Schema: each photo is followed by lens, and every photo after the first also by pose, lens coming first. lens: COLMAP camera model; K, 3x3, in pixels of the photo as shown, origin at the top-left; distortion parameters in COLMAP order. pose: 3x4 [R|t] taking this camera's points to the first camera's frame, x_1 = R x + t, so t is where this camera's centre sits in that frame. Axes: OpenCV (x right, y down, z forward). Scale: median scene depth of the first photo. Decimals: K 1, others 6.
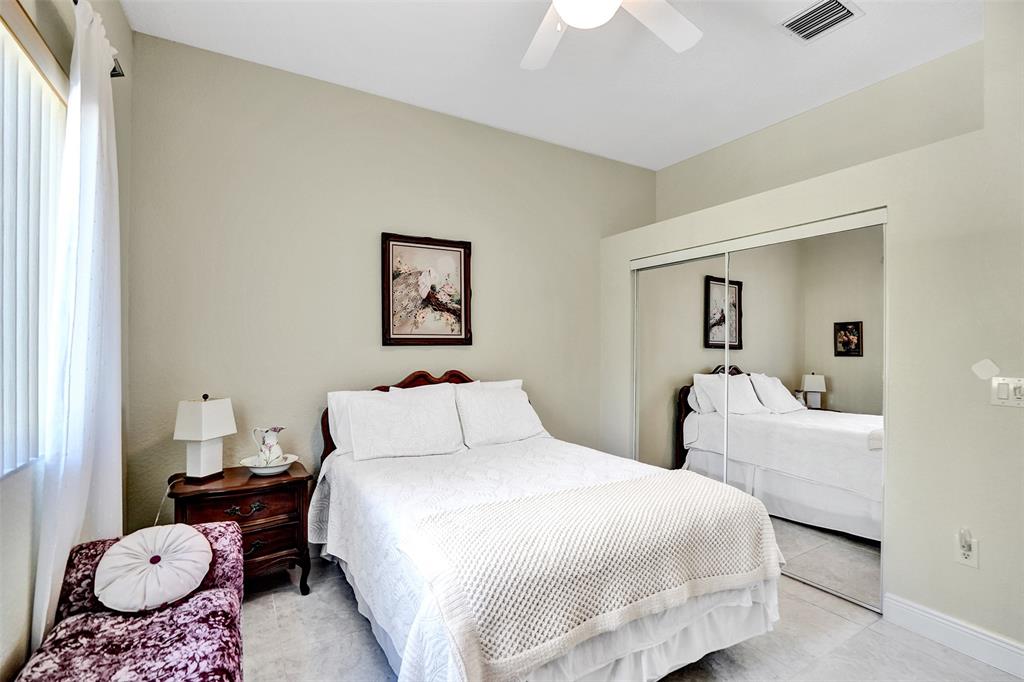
lens RADIAL K [[480.8, 0, 511.5], [0, 480.8, 348.5], [0, 0, 1]] dist [-0.046257, 0.015900]
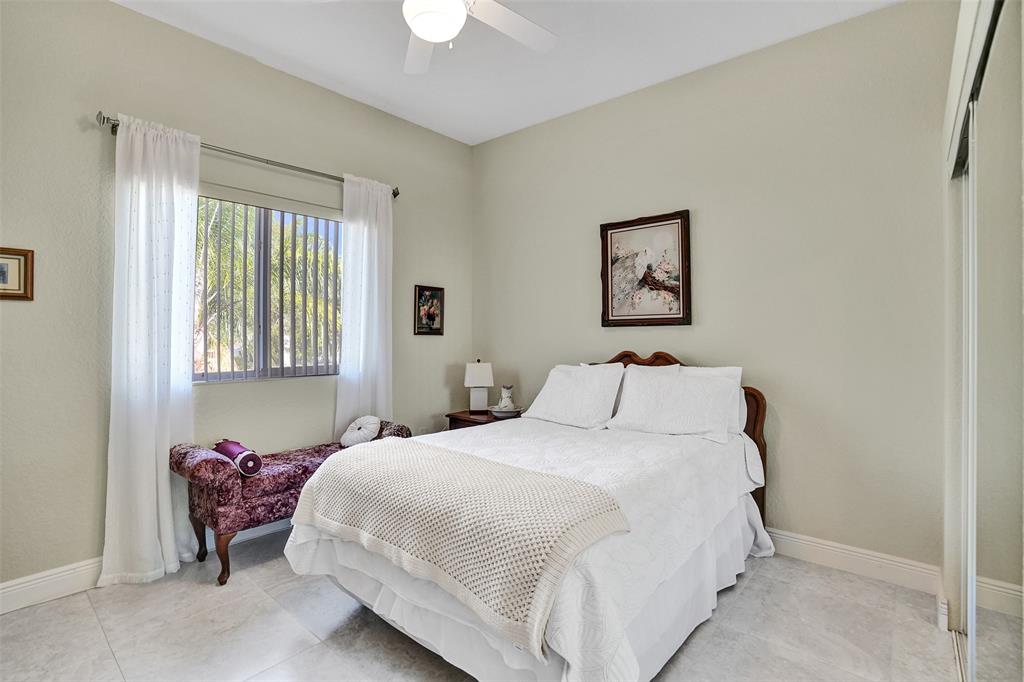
lens RADIAL K [[480.8, 0, 508.5], [0, 480.8, 332.9], [0, 0, 1]] dist [-0.046257, 0.015900]
pose [[0.325229, -0.000672, -0.945635, 0.679502], [0.003388, 0.999994, 0.000455, 0.006754], [0.945629, -0.003352, 0.325230, 0.415512]]
